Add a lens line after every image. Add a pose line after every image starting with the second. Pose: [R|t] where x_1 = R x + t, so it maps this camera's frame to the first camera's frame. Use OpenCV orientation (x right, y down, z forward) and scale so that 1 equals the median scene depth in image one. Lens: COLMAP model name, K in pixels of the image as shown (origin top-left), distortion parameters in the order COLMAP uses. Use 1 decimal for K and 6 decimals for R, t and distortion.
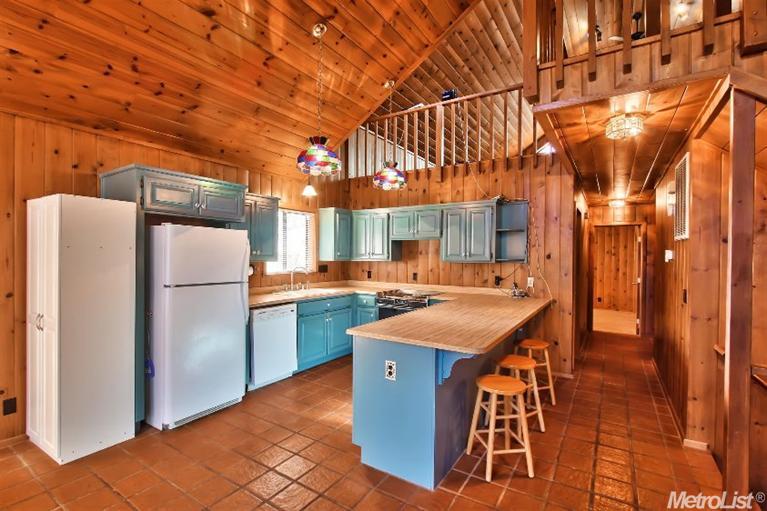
lens RADIAL K [[389.2, 0, 386.9], [0, 389.2, 263.1], [0, 0, 1]] dist [-0.002540, 0.000290]
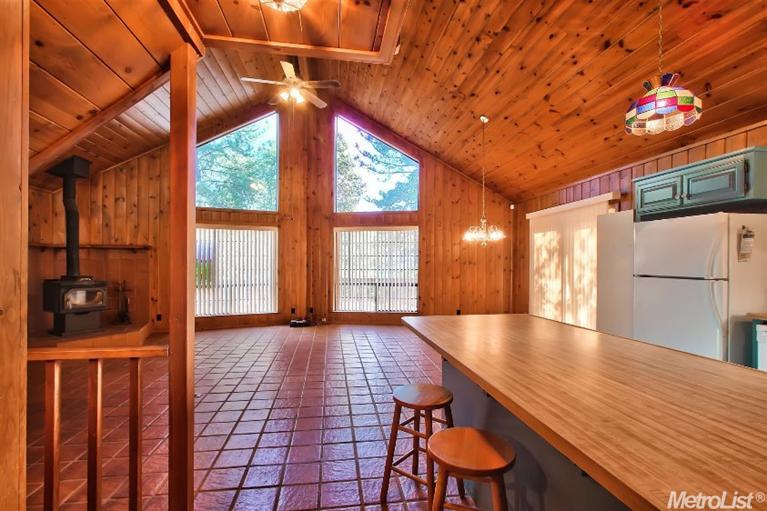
lens RADIAL K [[389.2, 0, 405.4], [0, 389.2, 260.3], [0, 0, 1]] dist [-0.002540, 0.000290]
pose [[-0.754858, -0.017333, -0.655659, 0.573908], [-0.015664, 0.999842, -0.008398, 0.030333], [0.655701, 0.003931, -0.755010, 1.095581]]
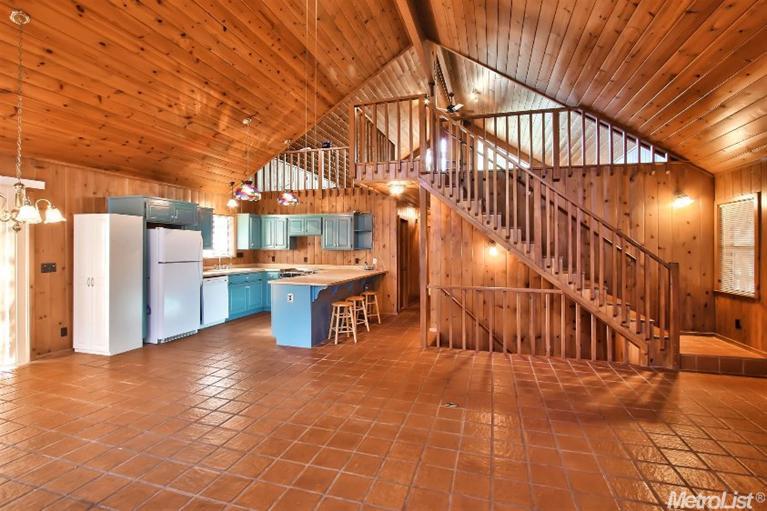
lens RADIAL K [[389.2, 0, 407.3], [0, 389.2, 254.7], [0, 0, 1]] dist [-0.002540, 0.000290]
pose [[0.952323, -0.008685, 0.304970, -0.019256], [0.008291, 0.999962, 0.002586, 0.020525], [-0.304981, 0.000066, 0.952359, -0.823731]]
